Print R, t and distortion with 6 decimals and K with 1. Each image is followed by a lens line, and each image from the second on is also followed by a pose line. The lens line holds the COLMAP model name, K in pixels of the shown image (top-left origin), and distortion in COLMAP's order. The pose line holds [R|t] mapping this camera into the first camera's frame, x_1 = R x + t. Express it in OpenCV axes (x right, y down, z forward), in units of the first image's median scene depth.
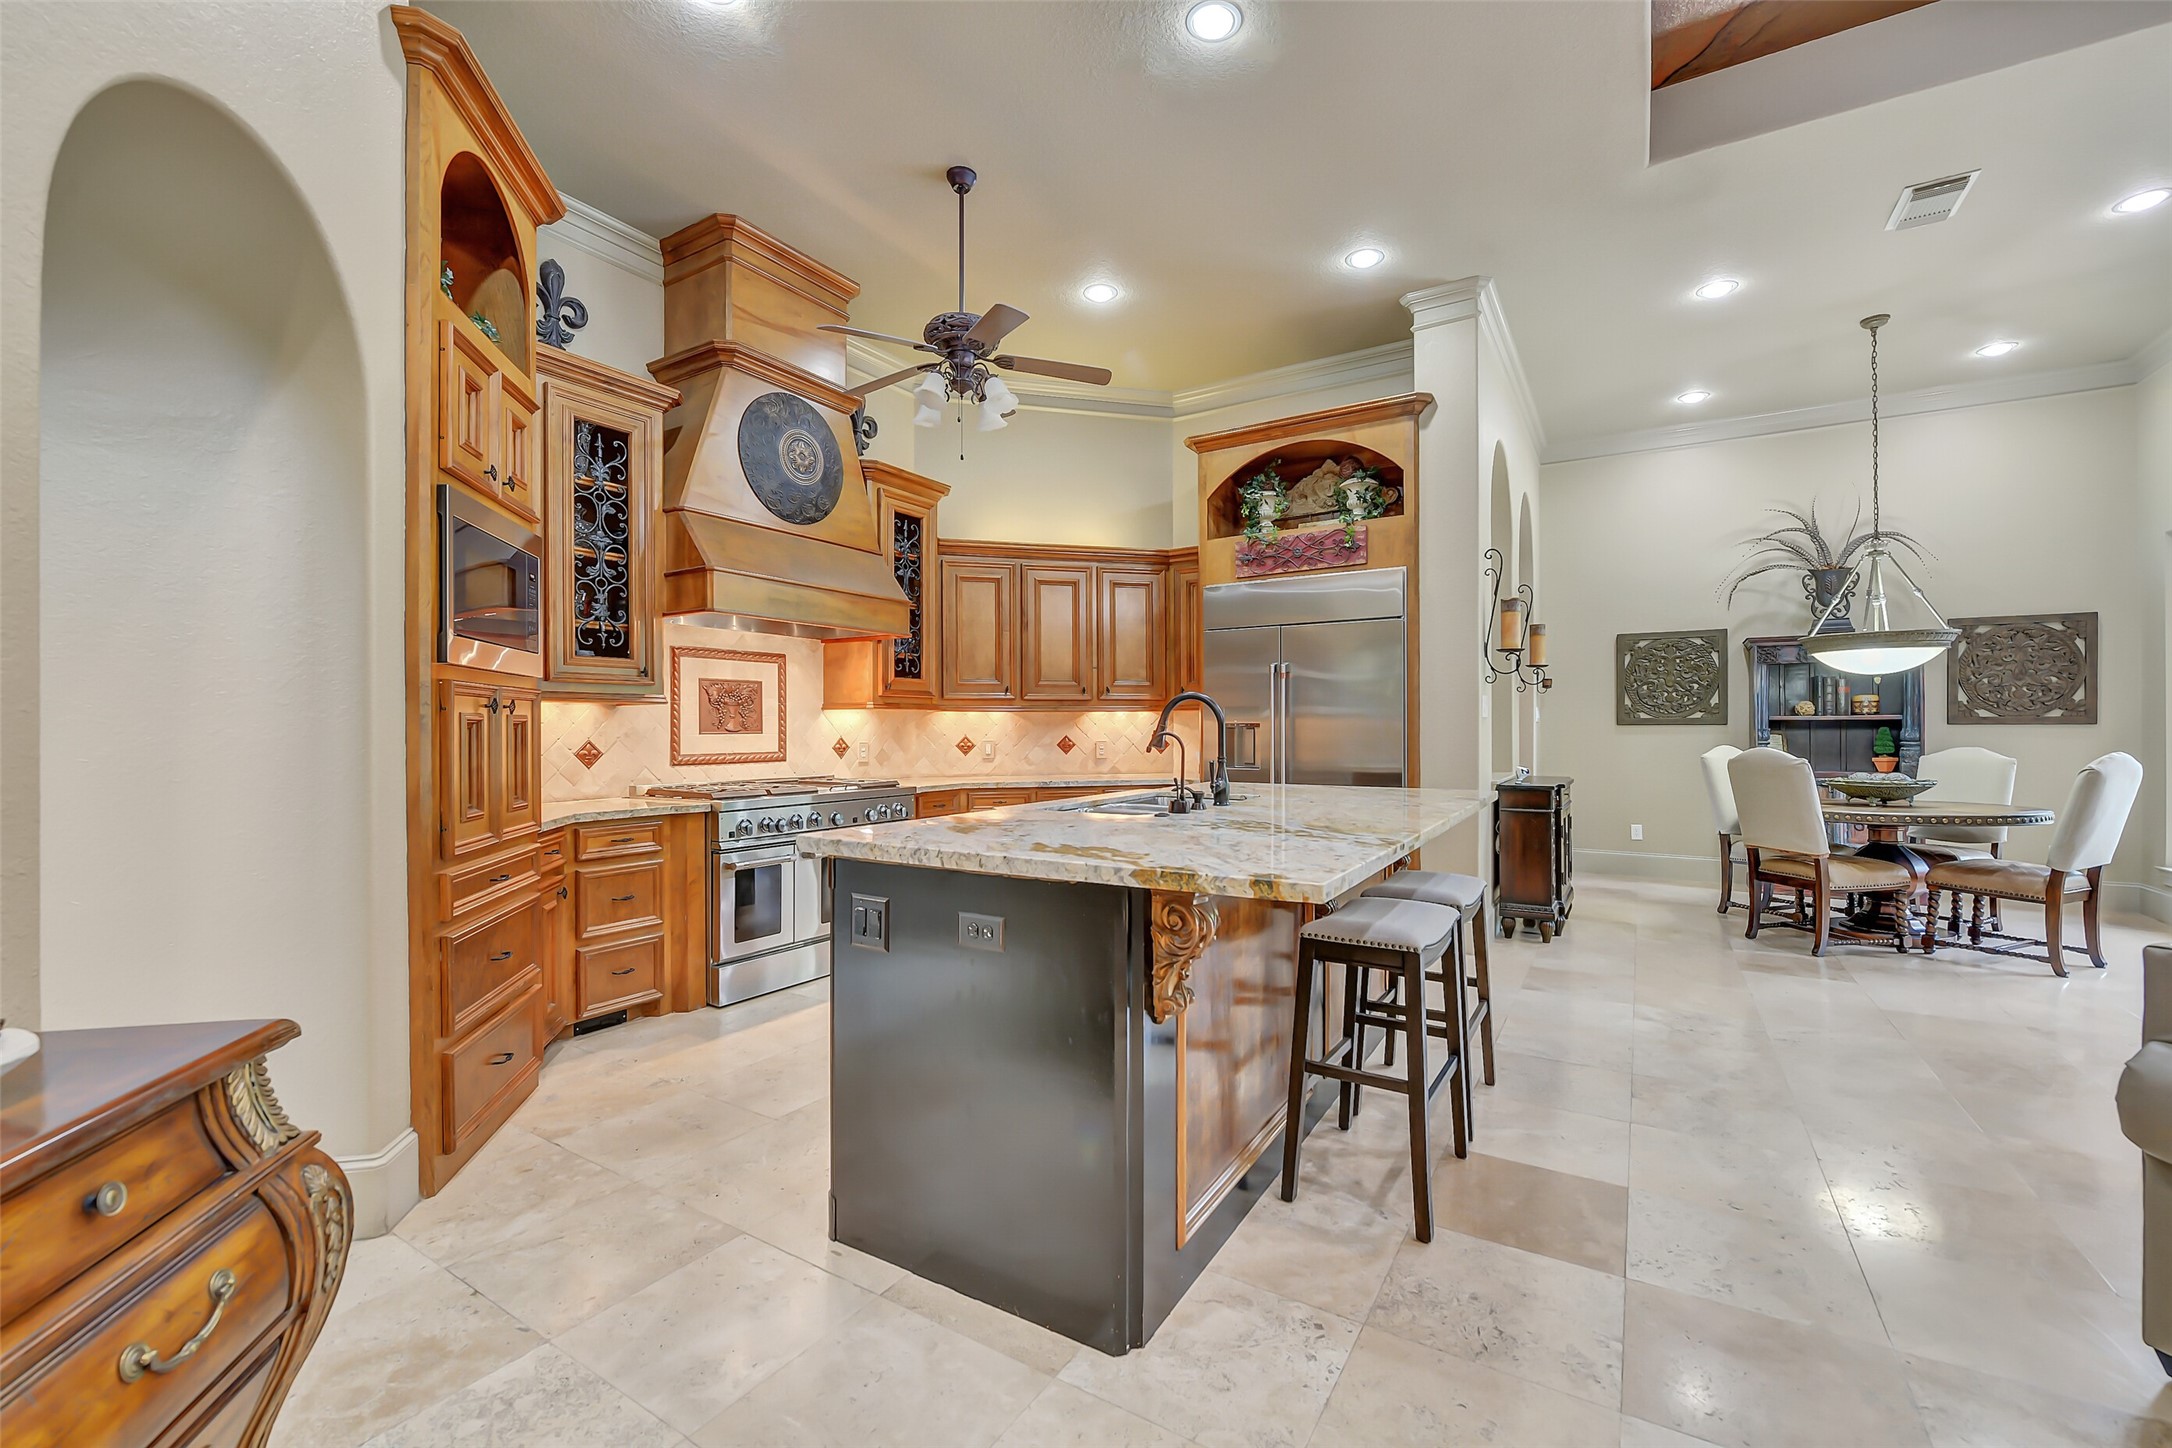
lens RADIAL K [[885.3, 0, 1090.7], [0, 885.3, 727.2], [0, 0, 1]] dist [-0.011766, -0.000242]
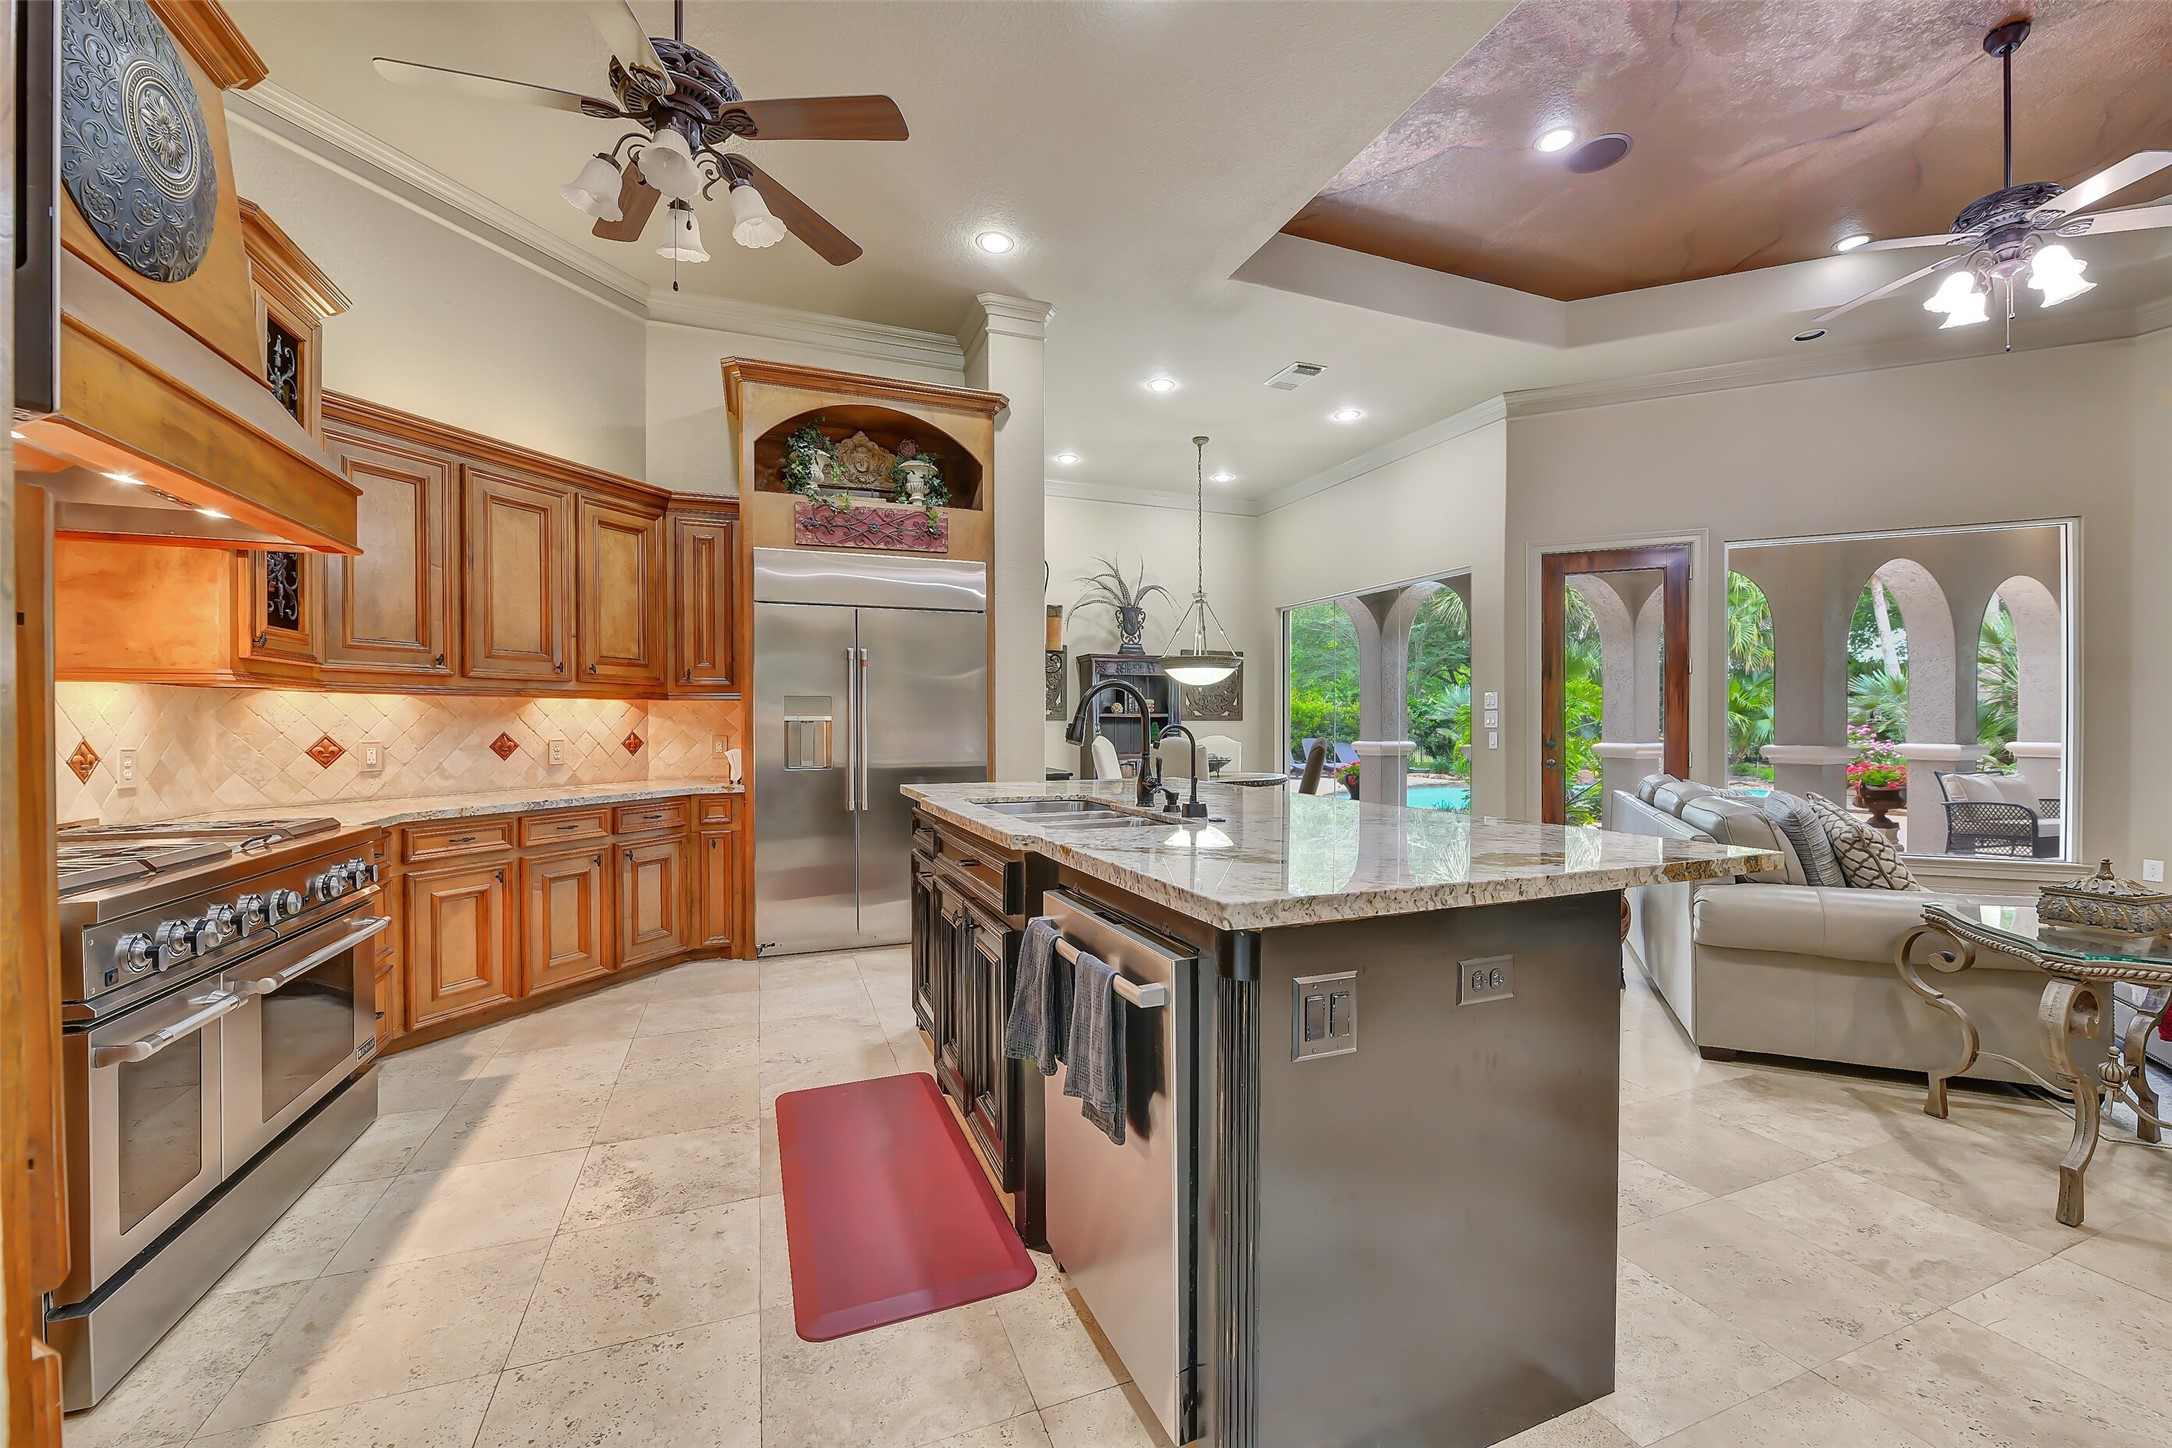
lens RADIAL K [[856.8, 0, 1096.3], [0, 856.8, 725.9], [0, 0, 1]] dist [-0.010093, 0.000221]
pose [[0.594750, -0.001354, 0.803910, -0.311256], [-0.001437, 0.999995, 0.002748, 0.002029], [-0.803910, -0.002789, 0.594745, 0.276423]]
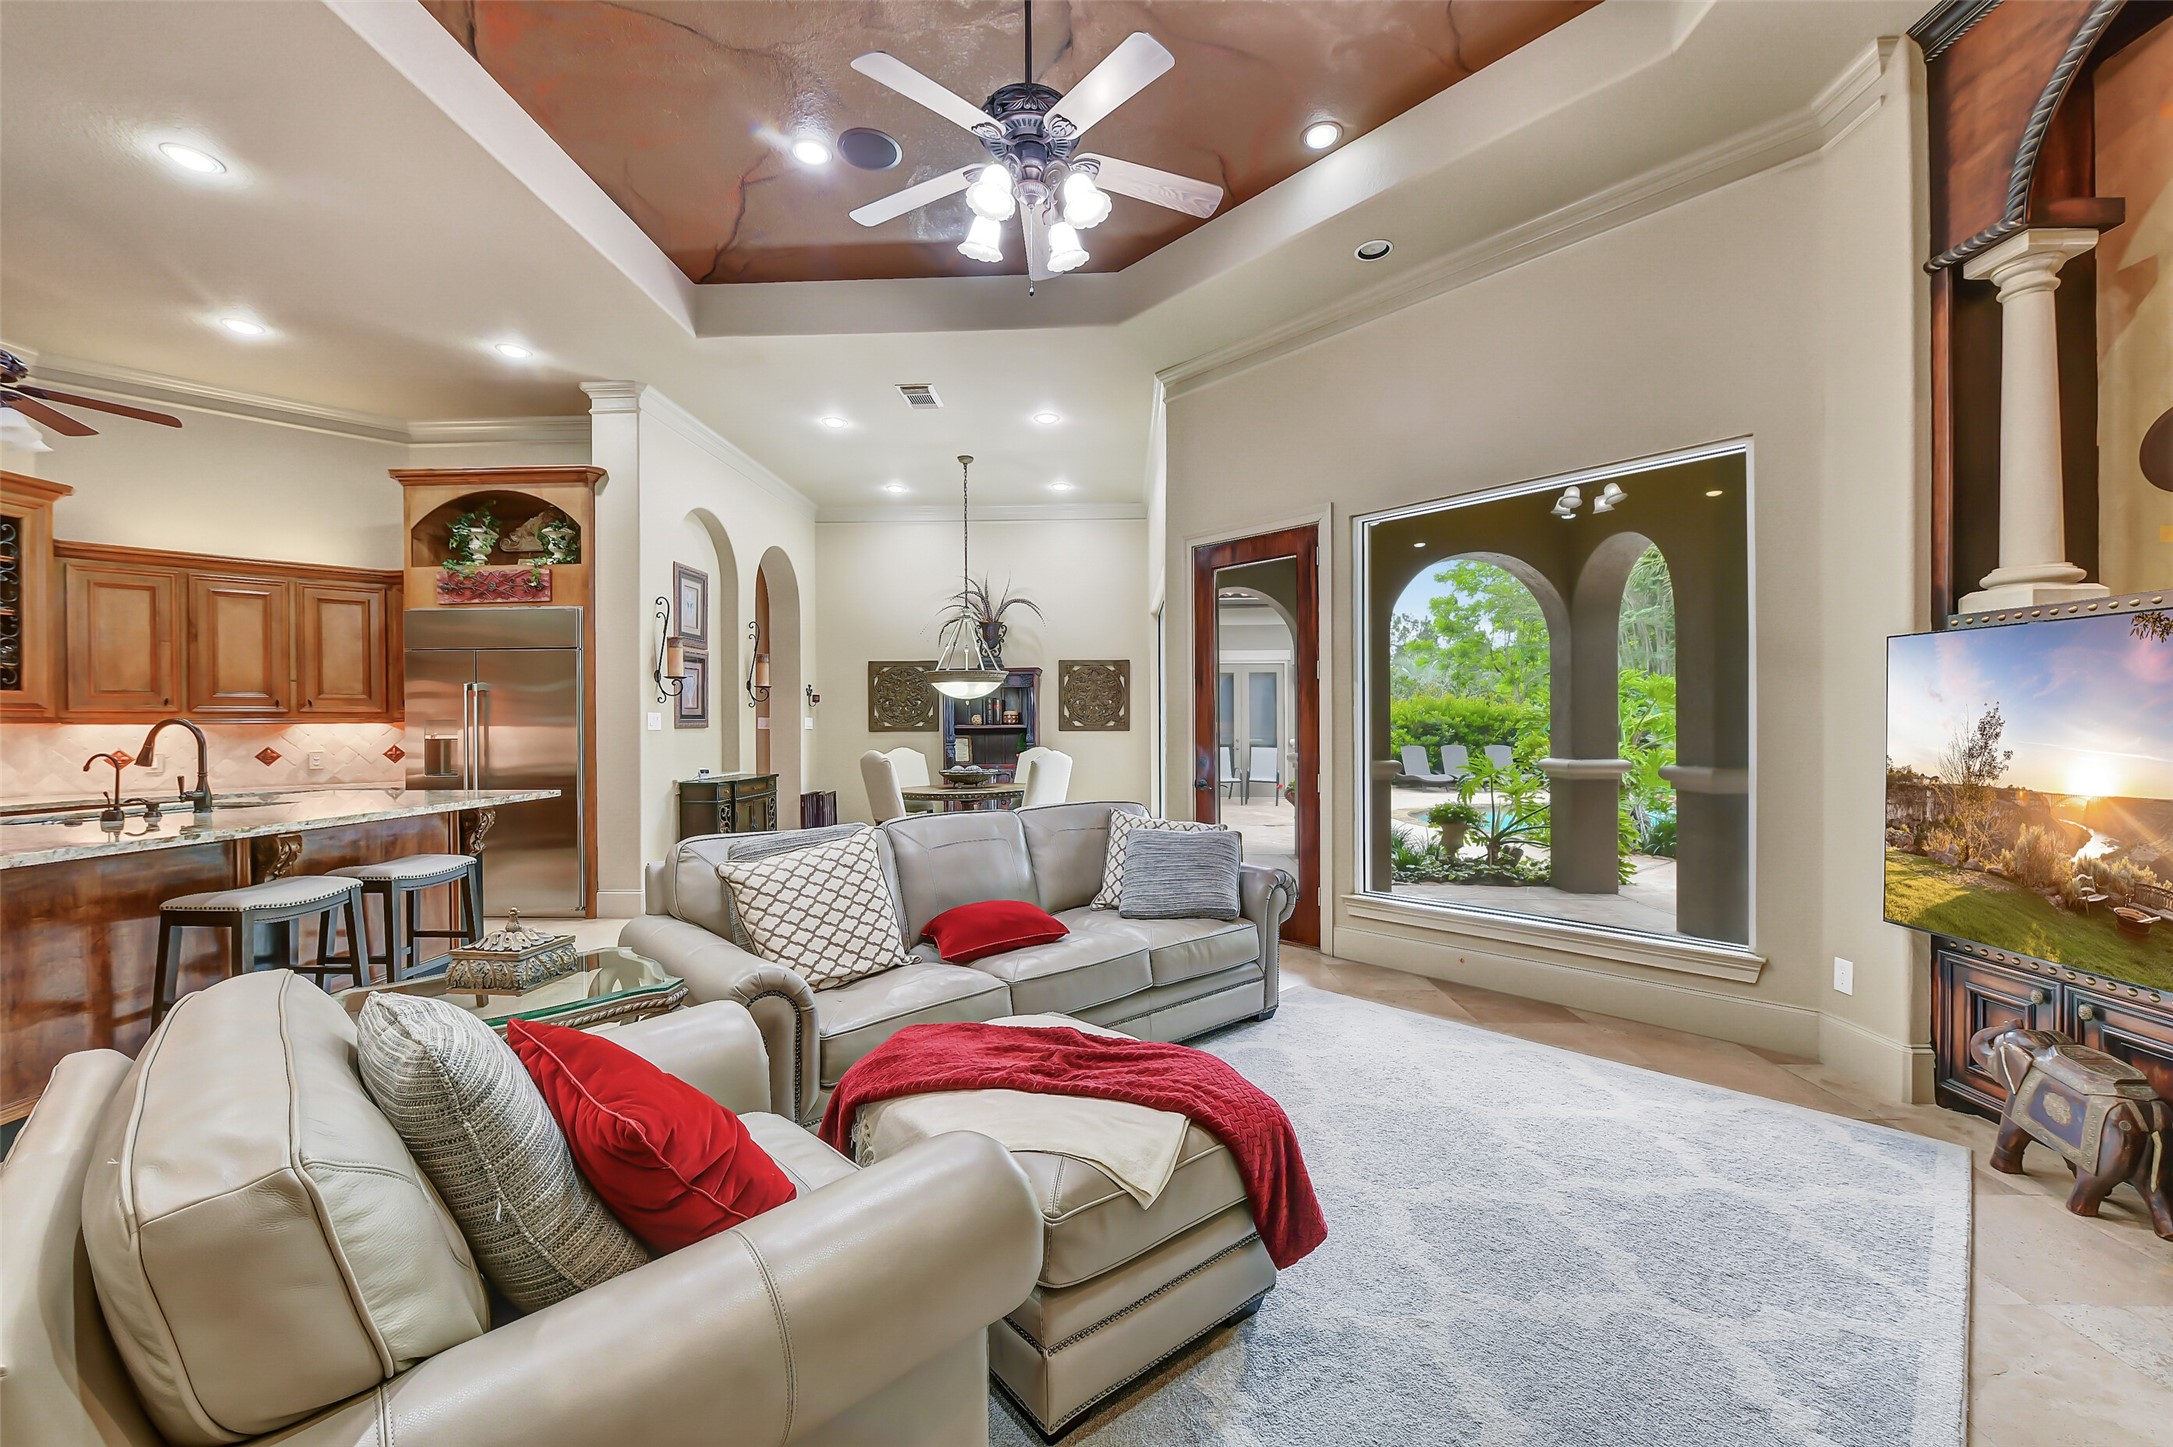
lens RADIAL K [[857.2, 0, 1094.8], [0, 857.2, 733.4], [0, 0, 1]] dist [-0.010093, 0.000221]
pose [[0.864461, -0.007133, 0.502649, 0.329256], [0.003111, 0.999956, 0.008841, -0.012945], [-0.502690, -0.006079, 0.864446, -0.331169]]
